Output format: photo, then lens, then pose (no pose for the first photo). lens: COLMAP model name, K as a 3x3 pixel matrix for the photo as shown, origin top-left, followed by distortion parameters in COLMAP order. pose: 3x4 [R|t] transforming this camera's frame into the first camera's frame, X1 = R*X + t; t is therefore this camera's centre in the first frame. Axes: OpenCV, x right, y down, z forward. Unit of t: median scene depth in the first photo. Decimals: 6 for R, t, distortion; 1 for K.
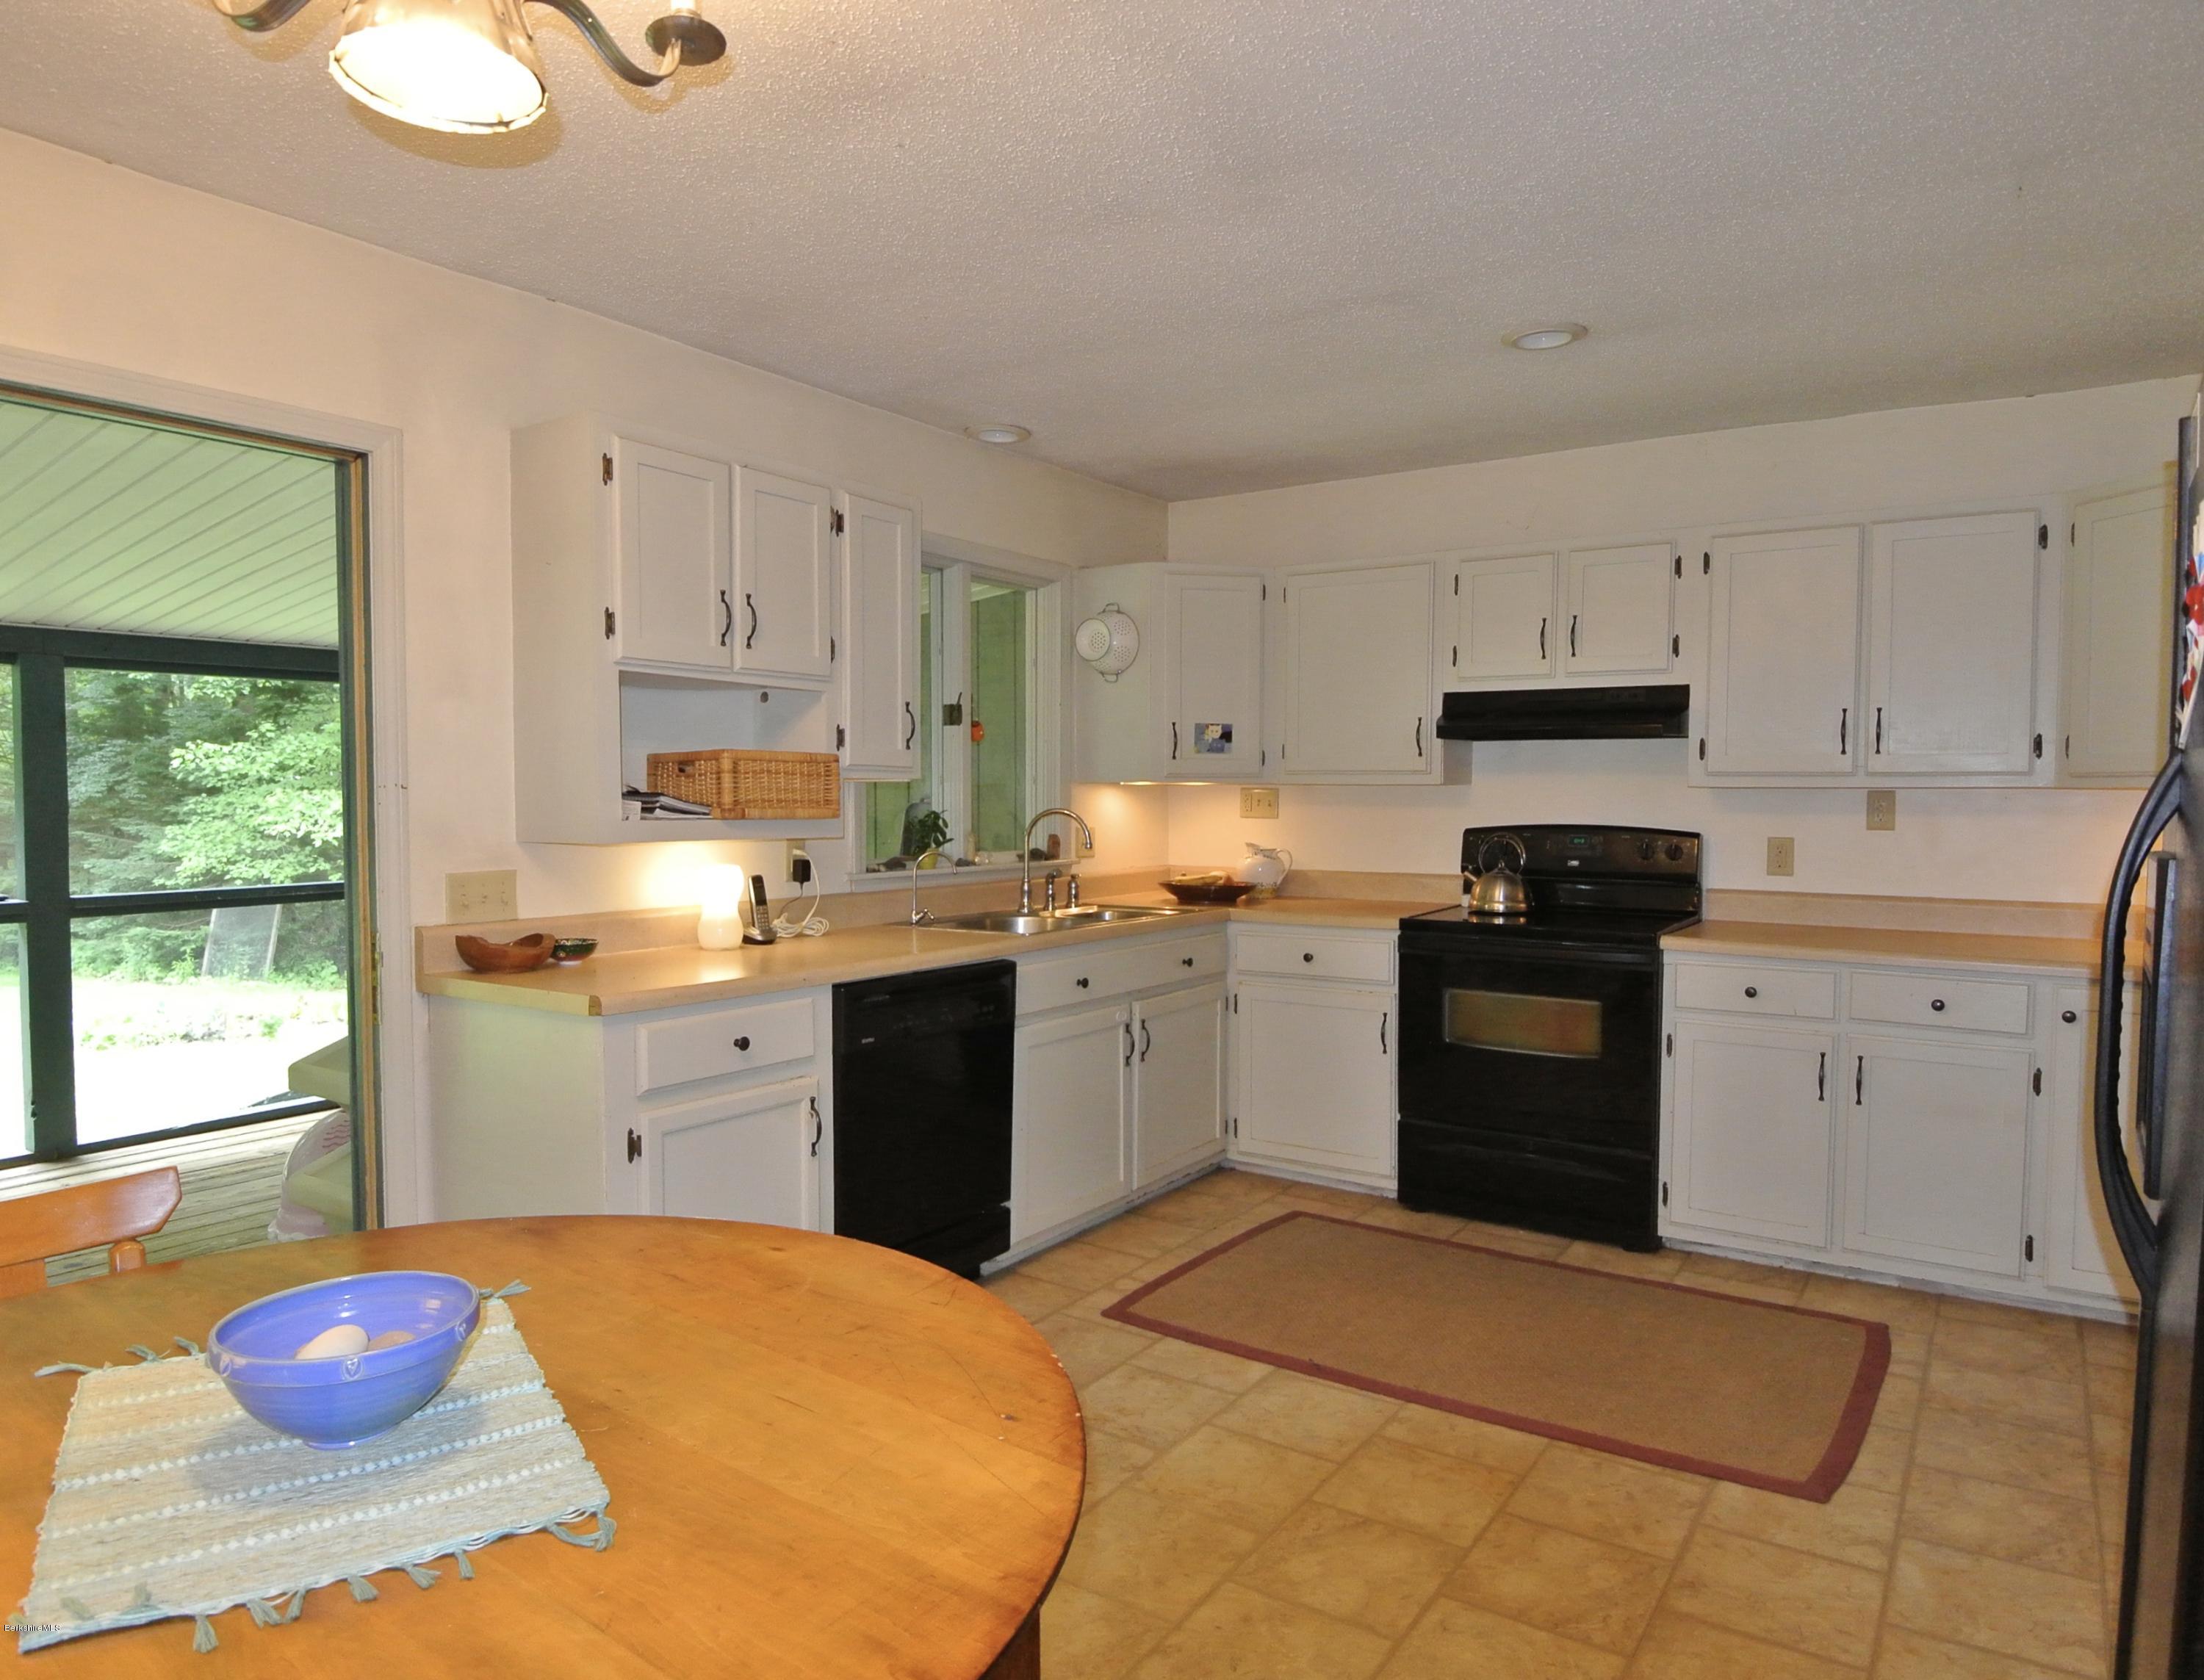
lens RADIAL K [[1241.3, 0, 1102.0], [0, 1241.3, 840.0], [0, 0, 1]] dist [0.024851, -0.037964]
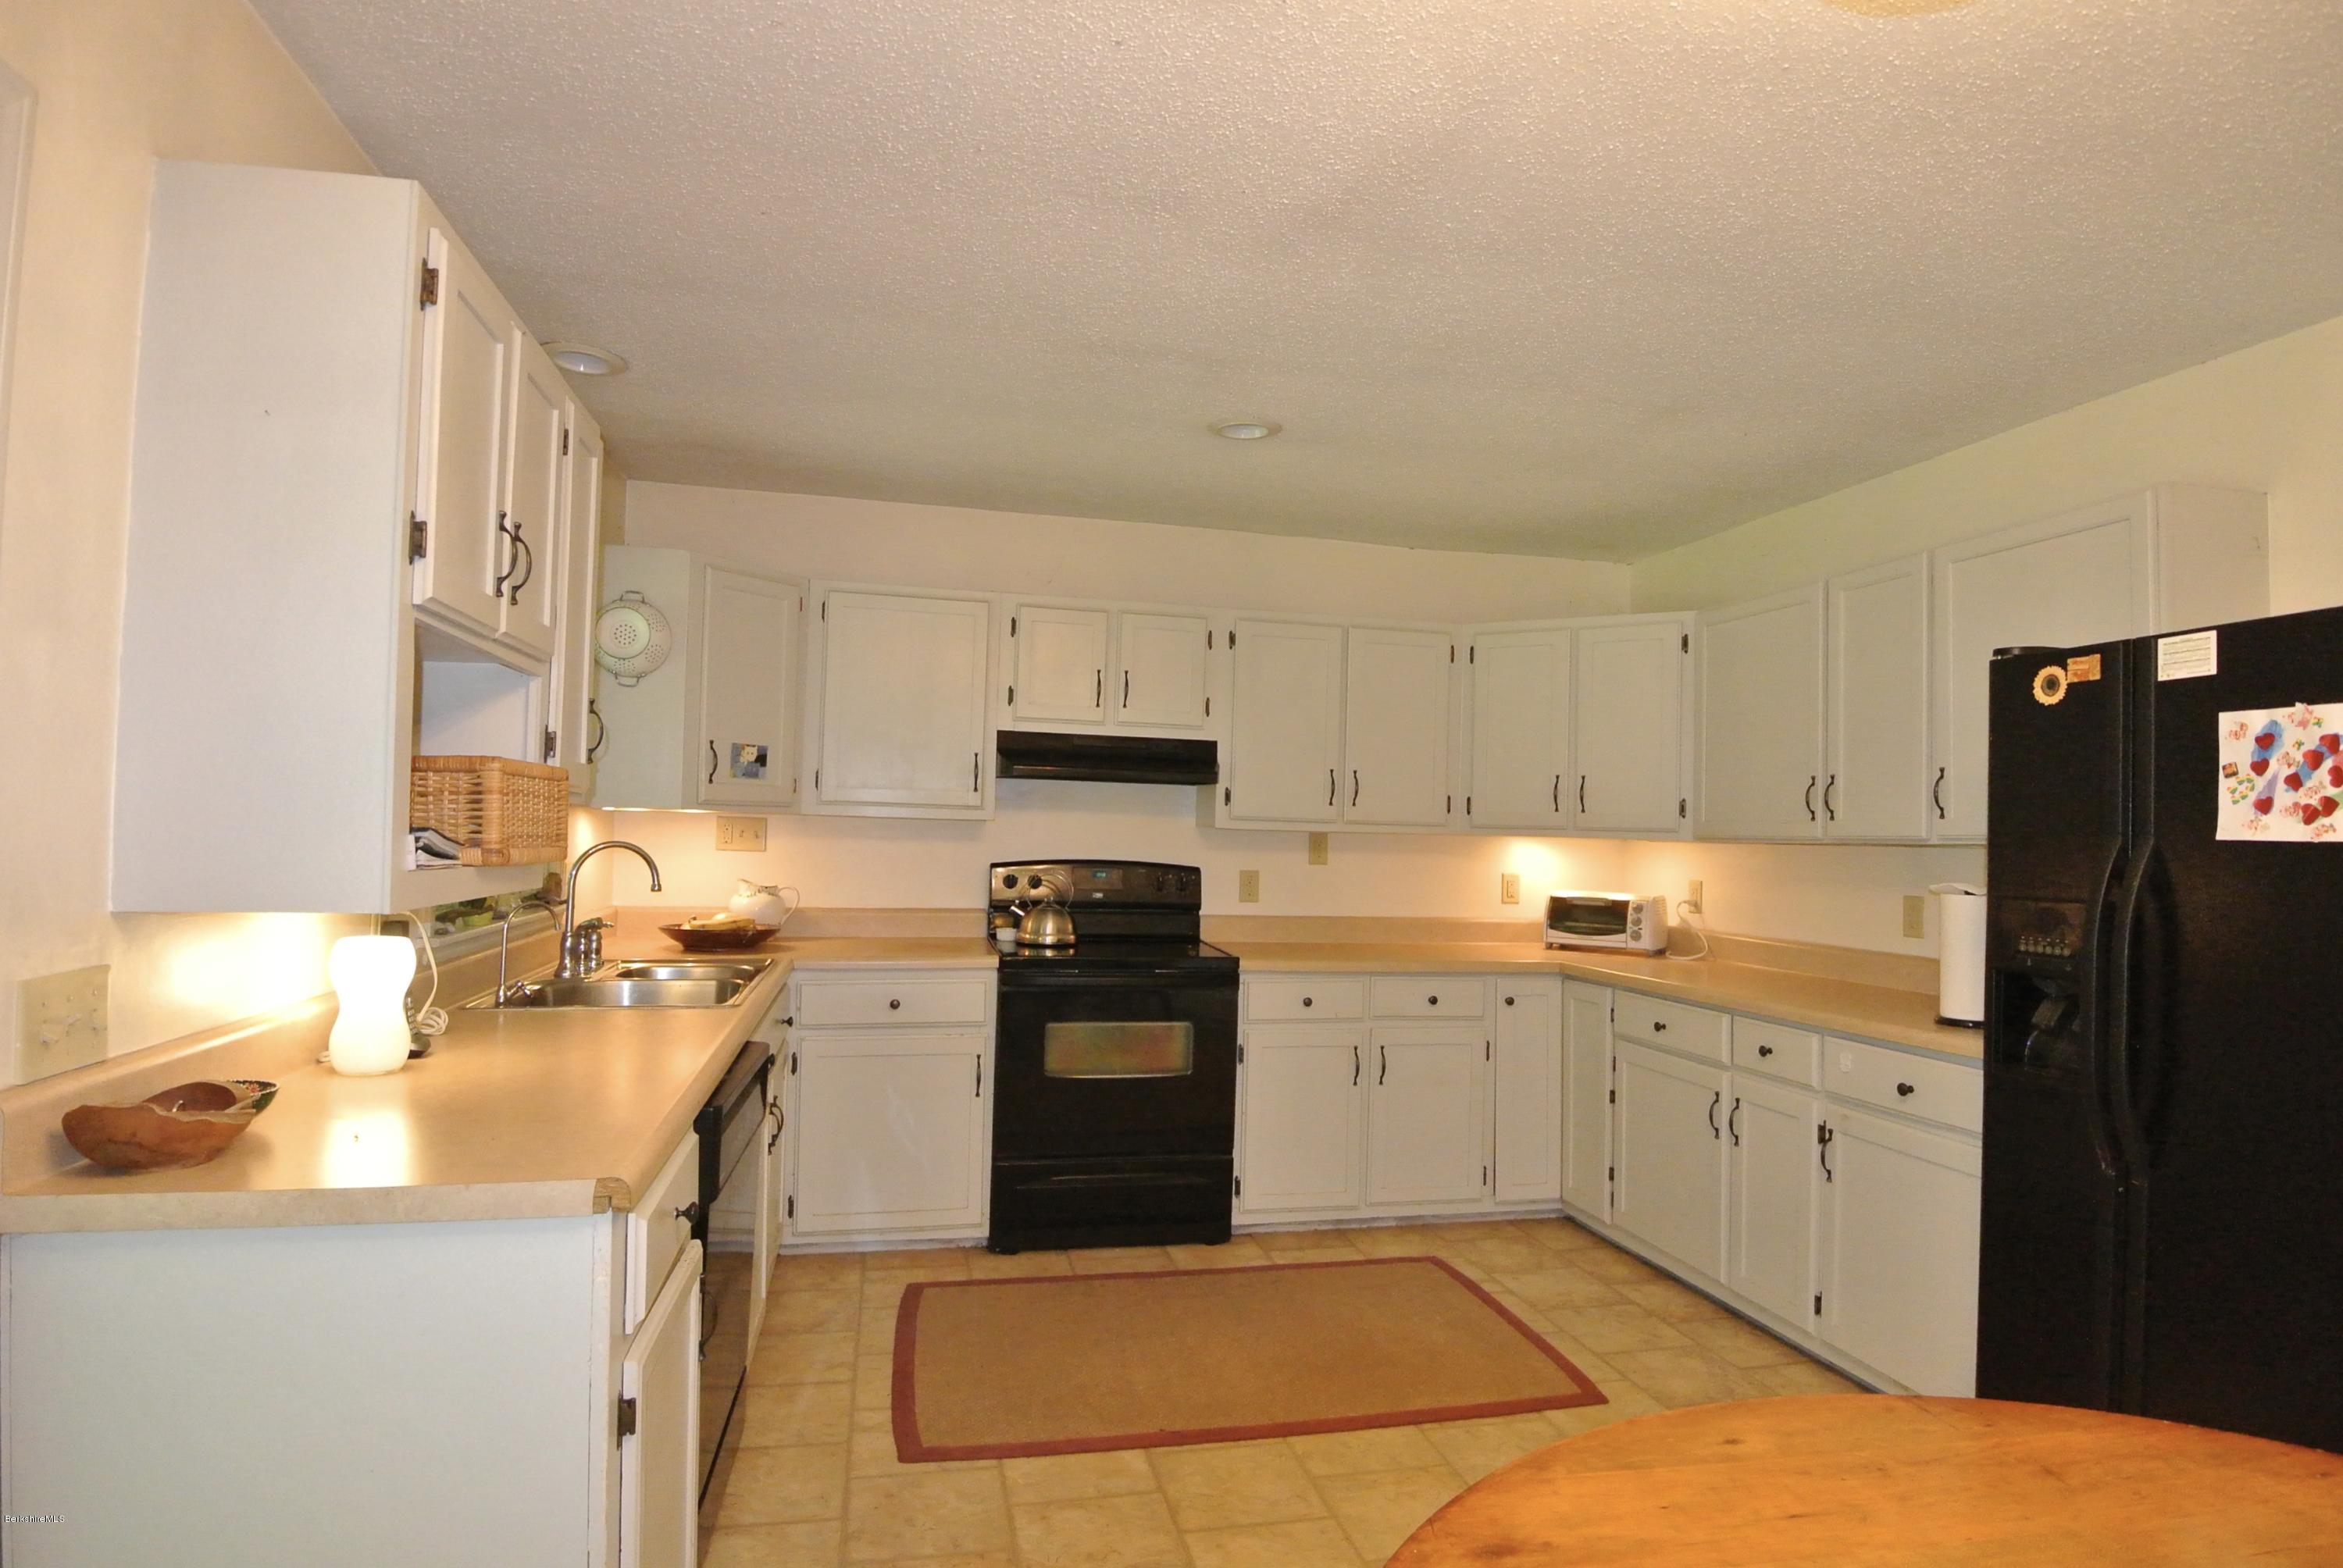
lens RADIAL K [[1203.8, 0, 1170.7], [0, 1203.8, 798.6], [0, 0, 1]] dist [-0.003361, -0.000726]
pose [[0.721152, 0.032905, 0.691995, -0.362543], [0.004296, 0.998640, -0.051962, -0.013150], [-0.692763, 0.040445, 0.720030, 0.235499]]
